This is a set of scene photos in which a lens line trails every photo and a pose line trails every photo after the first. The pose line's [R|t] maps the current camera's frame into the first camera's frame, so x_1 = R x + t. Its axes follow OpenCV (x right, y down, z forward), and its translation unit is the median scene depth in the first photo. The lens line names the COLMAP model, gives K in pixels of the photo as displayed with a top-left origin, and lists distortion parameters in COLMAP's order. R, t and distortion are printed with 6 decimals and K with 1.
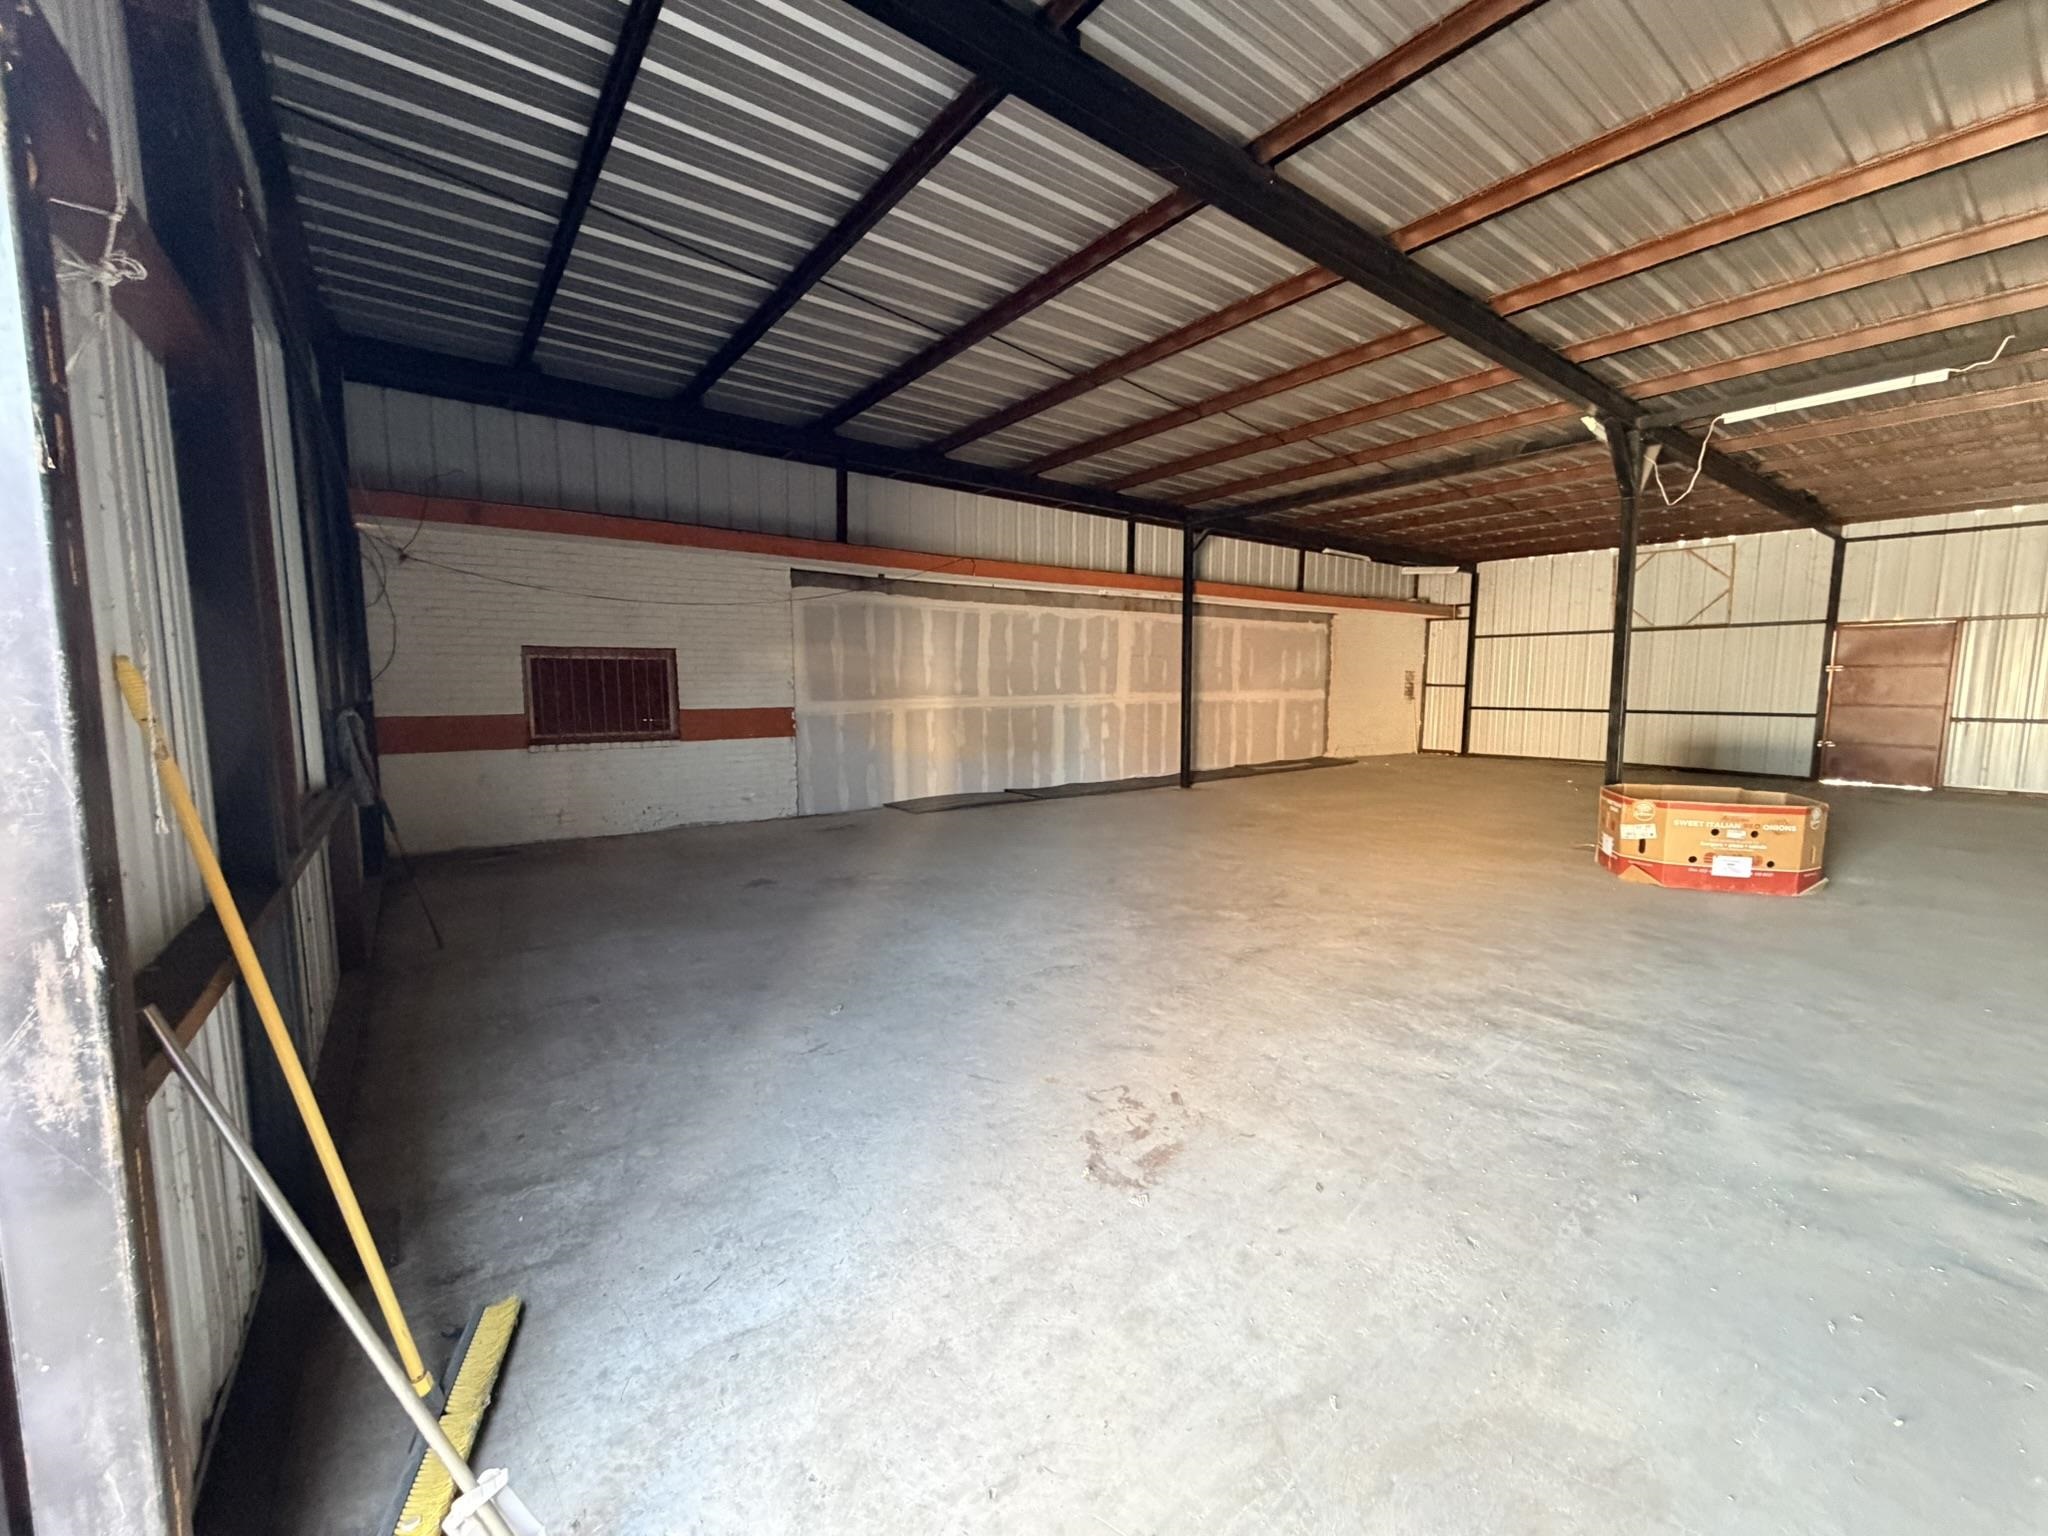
lens RADIAL K [[814.8, 0, 1022.0], [0, 814.8, 770.5], [0, 0, 1]] dist [-0.002174, 0.000605]
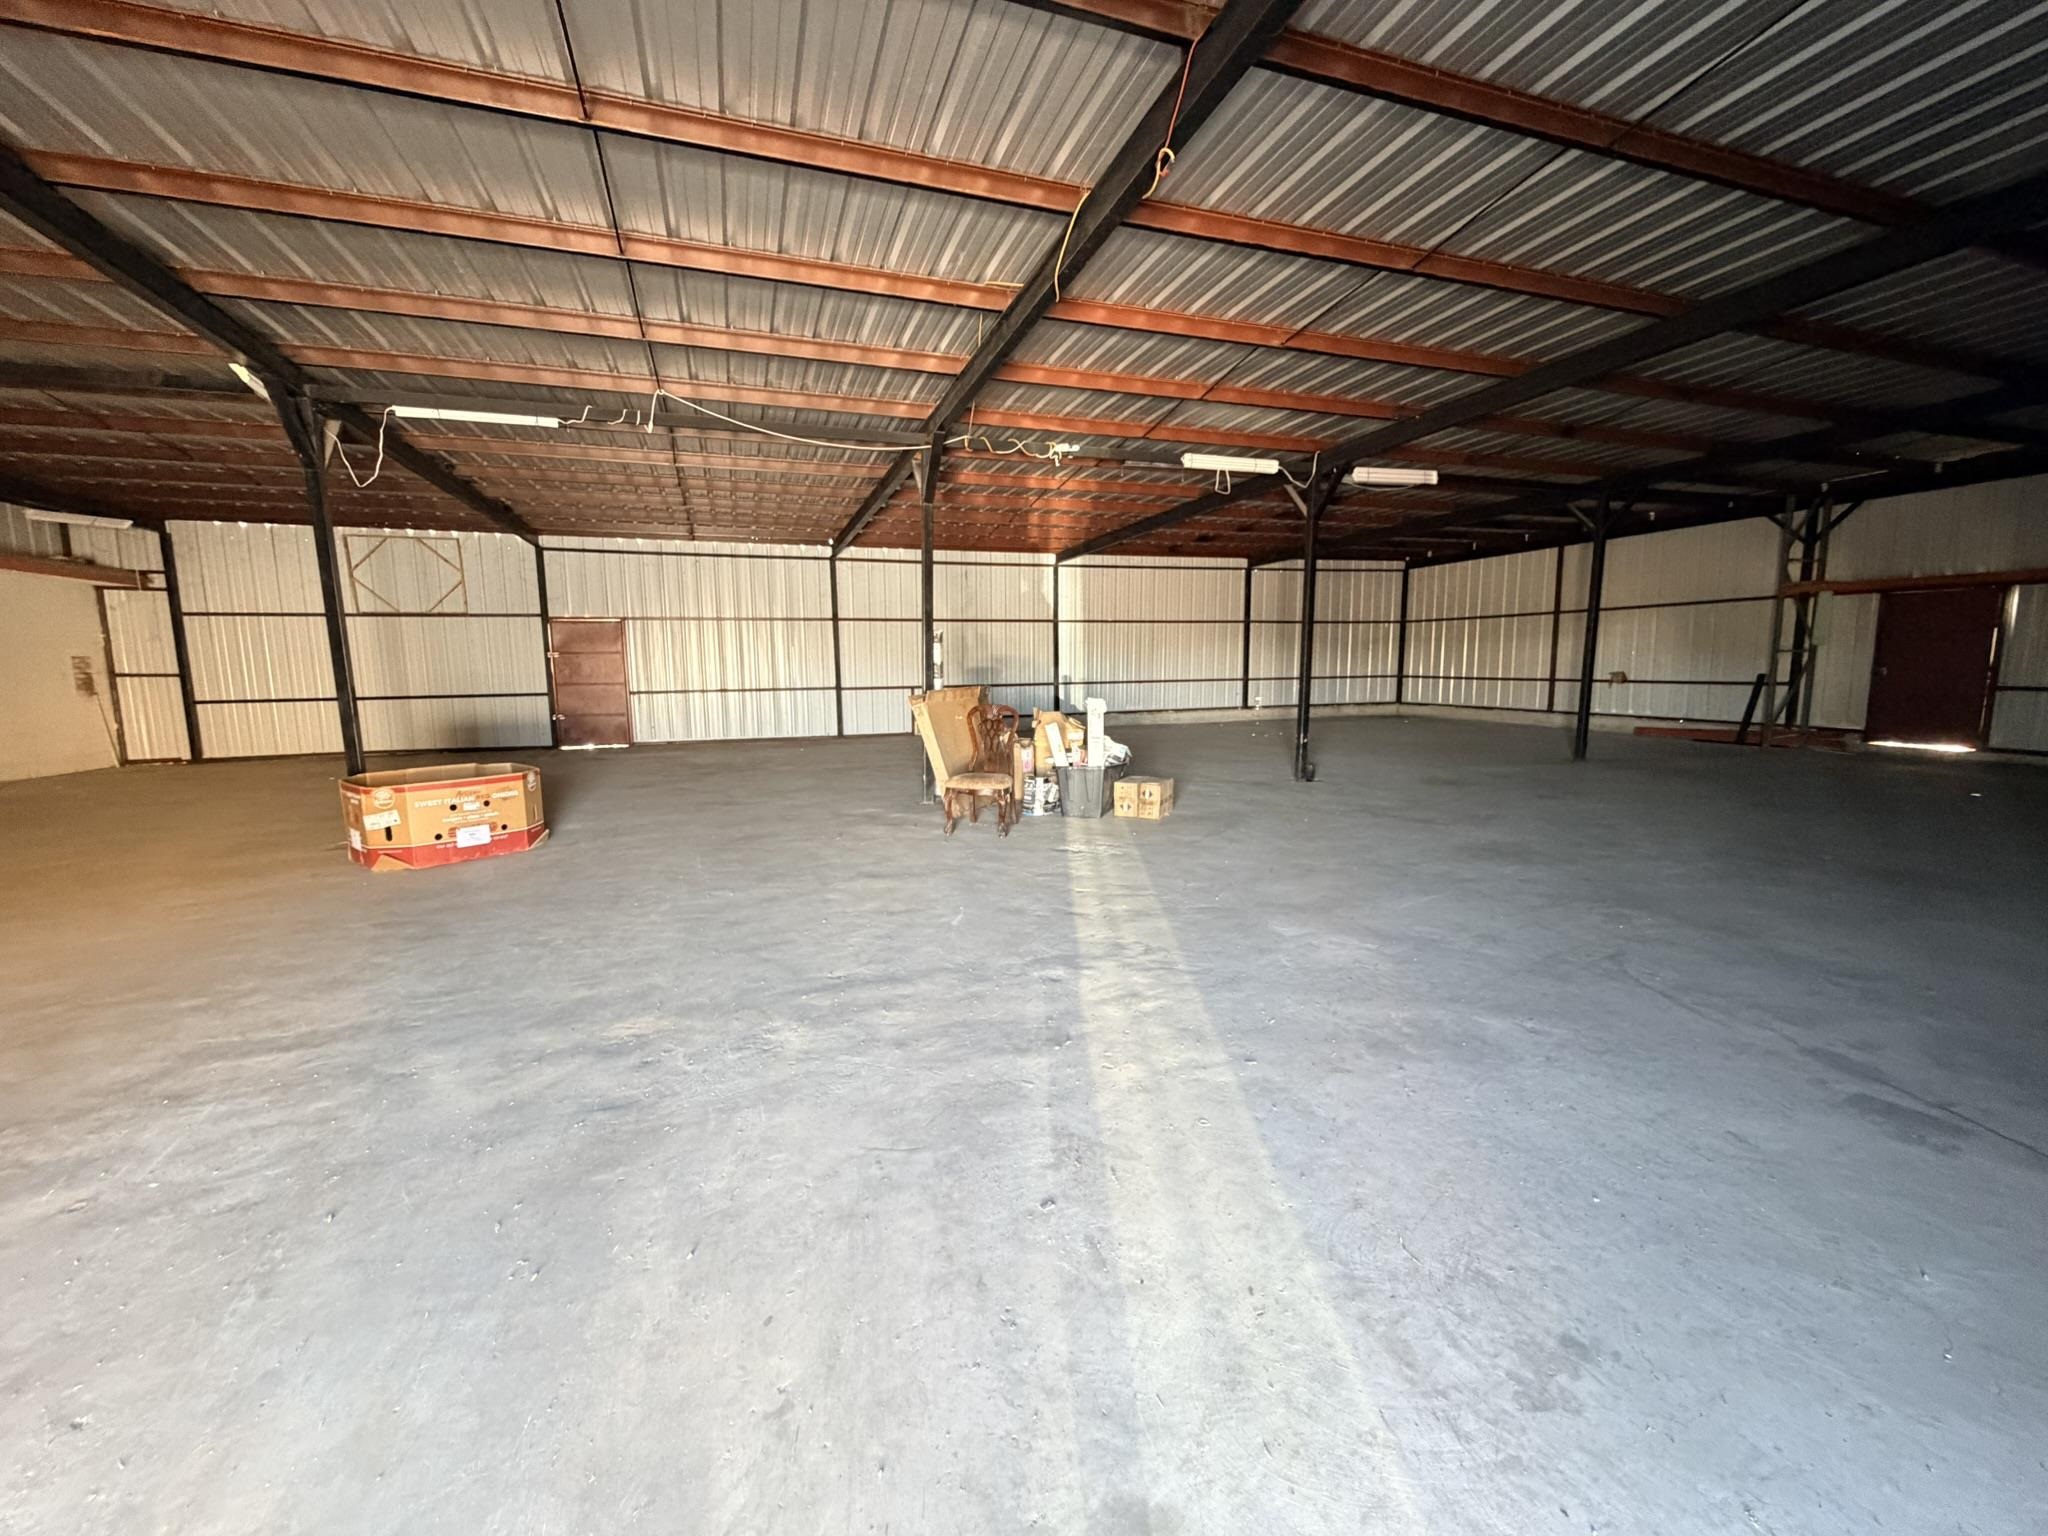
lens RADIAL K [[814.8, 0, 1014.8], [0, 814.8, 771.7], [0, 0, 1]] dist [-0.002174, 0.000605]
pose [[0.299635, -0.131546, 0.944942, 0.061722], [0.114676, 0.988234, 0.101209, 0.004968], [-0.947137, 0.078036, 0.311195, -0.027874]]
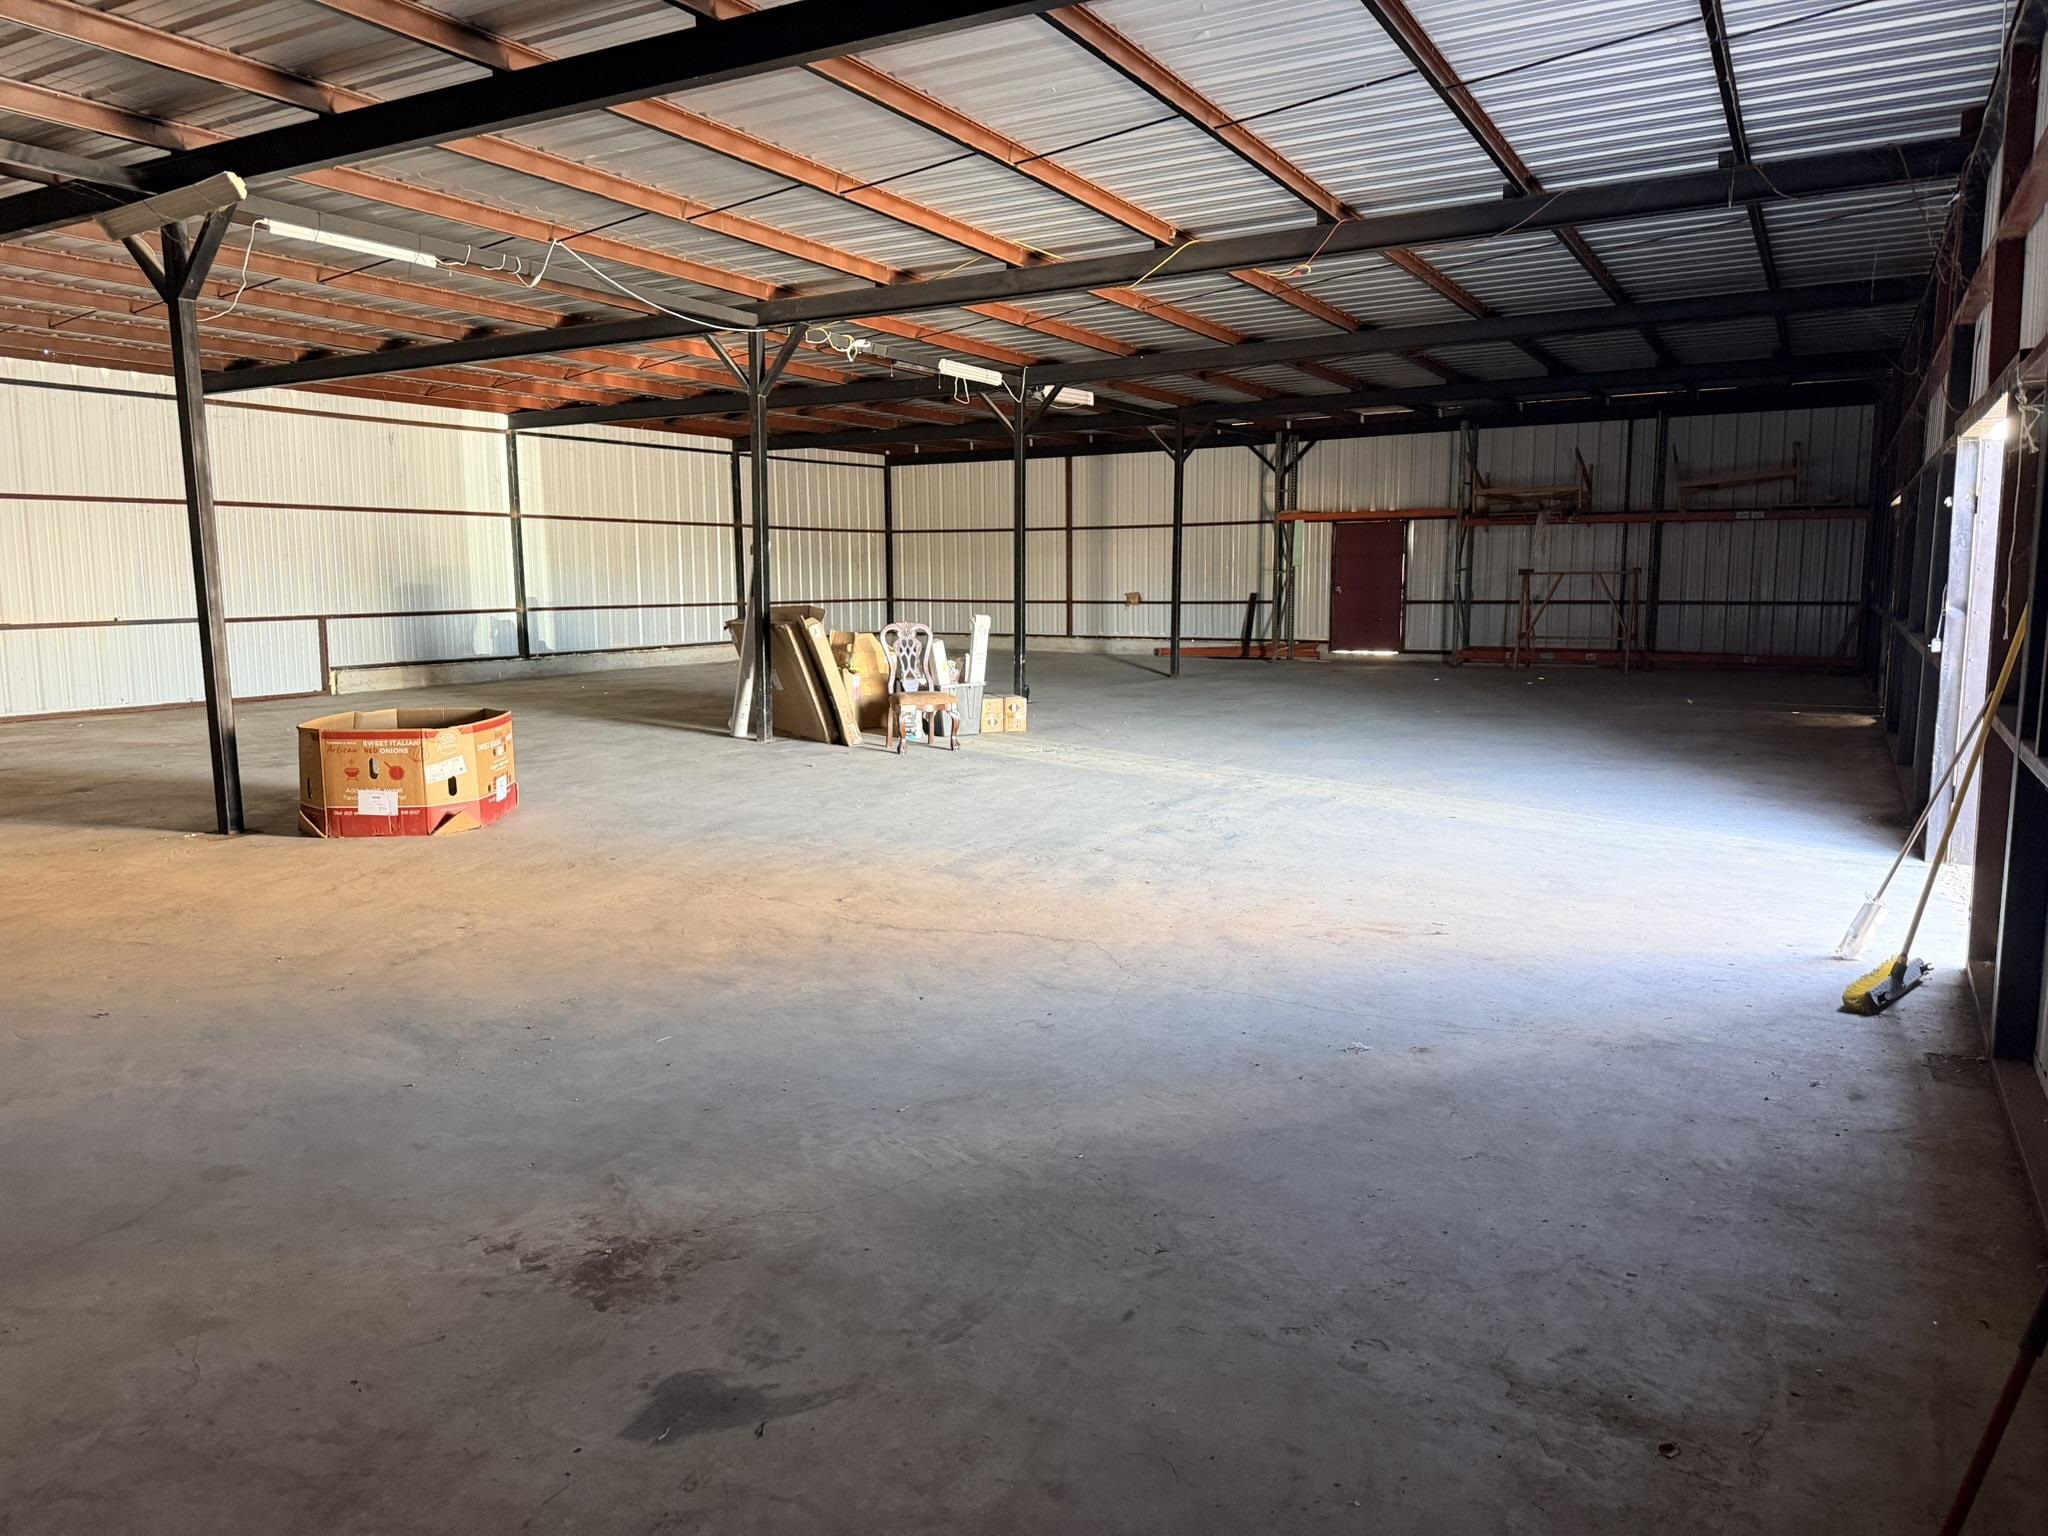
lens RADIAL K [[1439.5, 0, 1023.8], [0, 1439.5, 762.8], [0, 0, 1]] dist [0.064285, -0.085022]
pose [[-0.419990, -0.116997, 0.899956, -0.674468], [0.103126, 0.979079, 0.175410, -0.109448], [-0.901651, 0.166480, -0.399138, 0.965000]]
